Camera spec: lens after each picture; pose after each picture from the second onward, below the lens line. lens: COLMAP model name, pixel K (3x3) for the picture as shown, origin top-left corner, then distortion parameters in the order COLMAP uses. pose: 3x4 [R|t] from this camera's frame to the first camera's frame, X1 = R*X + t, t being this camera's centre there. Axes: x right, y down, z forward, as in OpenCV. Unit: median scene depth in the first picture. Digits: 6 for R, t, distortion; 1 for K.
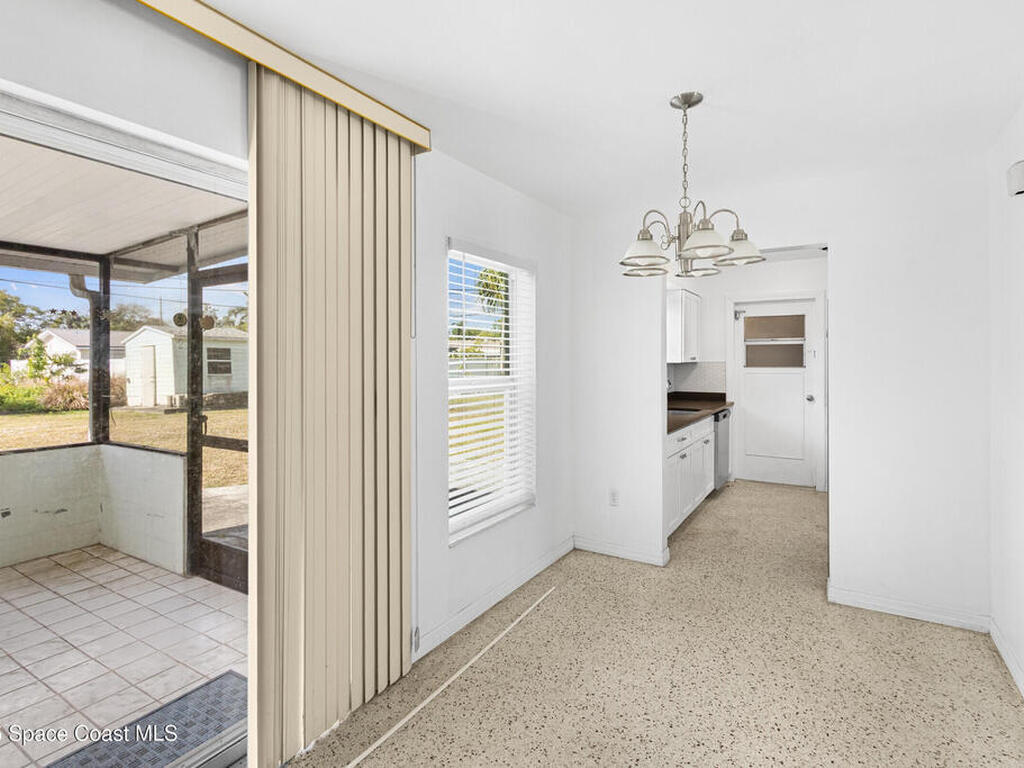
lens RADIAL K [[522.4, 0, 504.8], [0, 522.4, 360.6], [0, 0, 1]] dist [-0.001132, -0.000211]
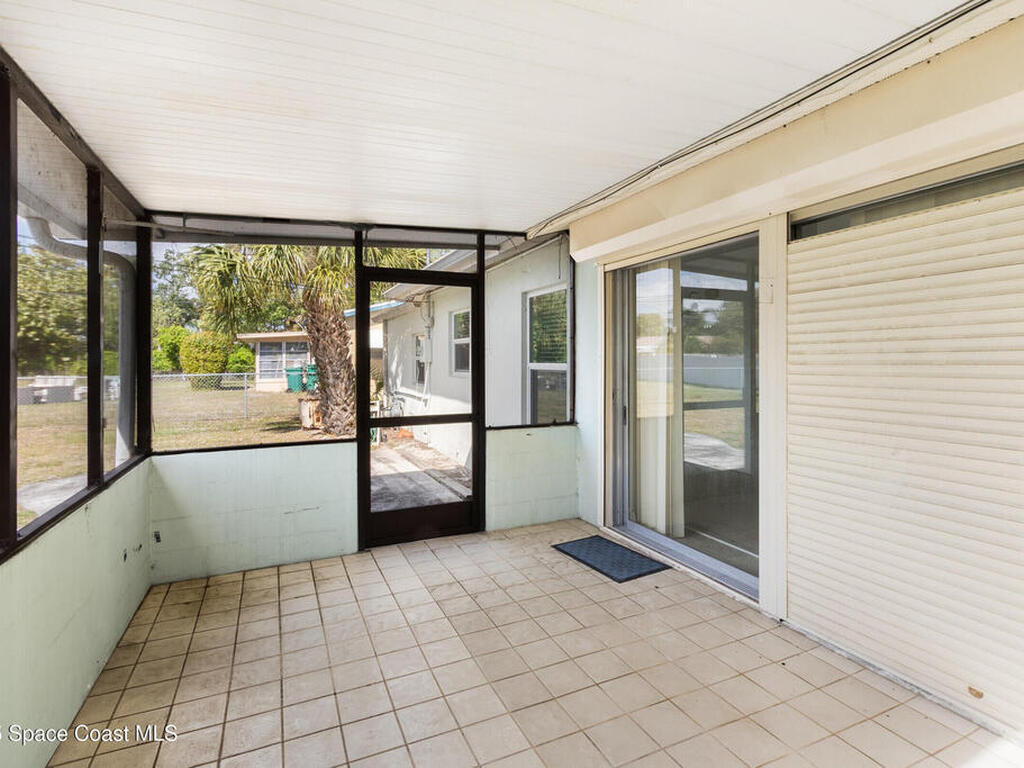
lens RADIAL K [[522.4, 0, 504.8], [0, 522.4, 360.6], [0, 0, 1]] dist [-0.001132, -0.000211]
pose [[0.556509, 0.001146, 0.830841, -1.104219], [-0.000862, 0.999999, -0.000802, 0.019166], [-0.830841, -0.000270, 0.556510, 0.138934]]
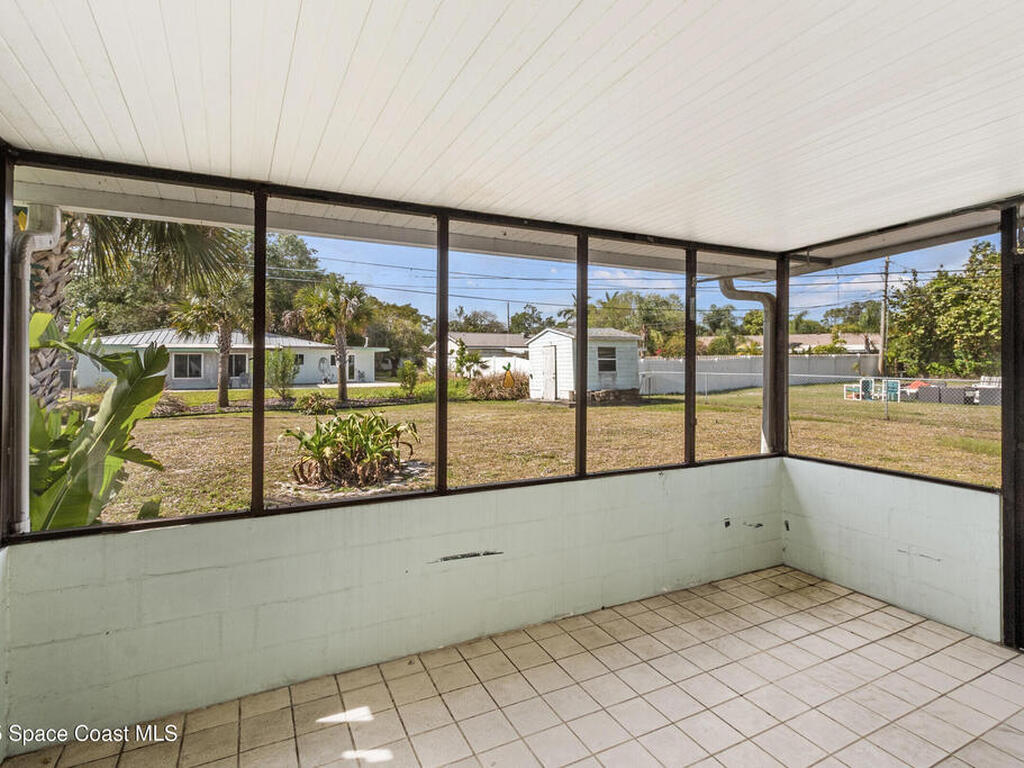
lens RADIAL K [[522.4, 0, 504.8], [0, 522.4, 360.6], [0, 0, 1]] dist [-0.001132, -0.000211]
pose [[0.851171, 0.004096, -0.524872, -0.697709], [-0.000495, 0.999975, 0.007000, -0.016527], [0.524888, -0.005699, 0.851152, -0.042903]]
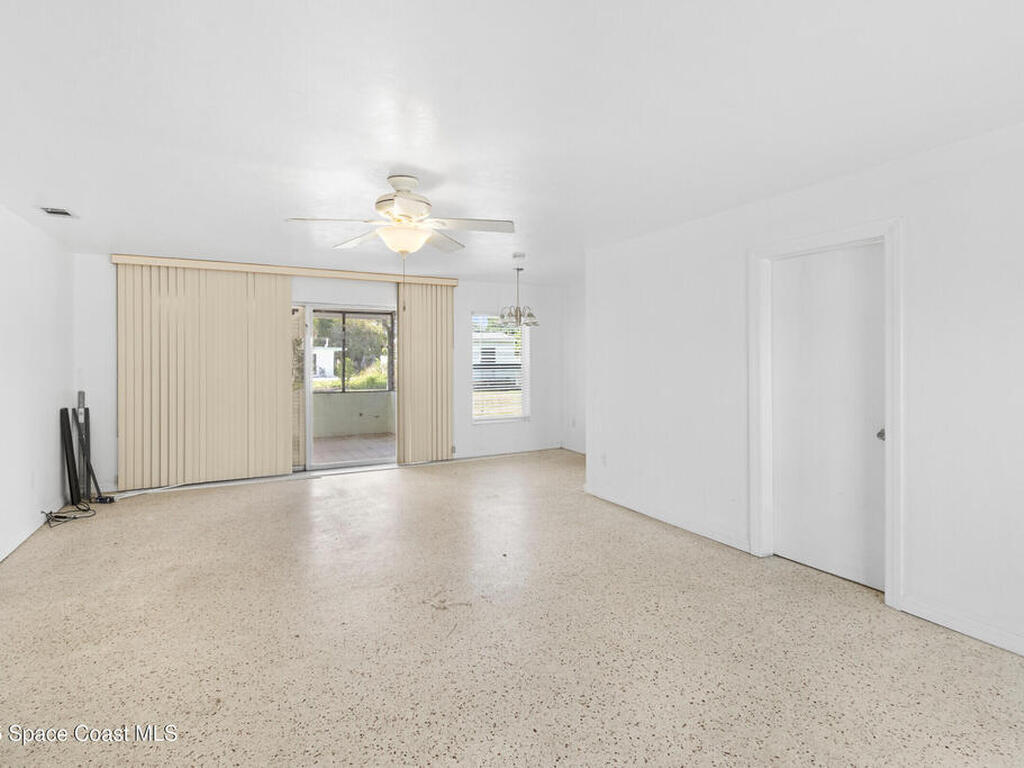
lens RADIAL K [[522.4, 0, 504.8], [0, 522.4, 360.6], [0, 0, 1]] dist [-0.001132, -0.000211]
pose [[0.858760, 0.002481, -0.512372, 0.885889], [0.002705, 0.999952, 0.009376, -0.003024], [0.512371, -0.009437, 0.858712, -0.777690]]
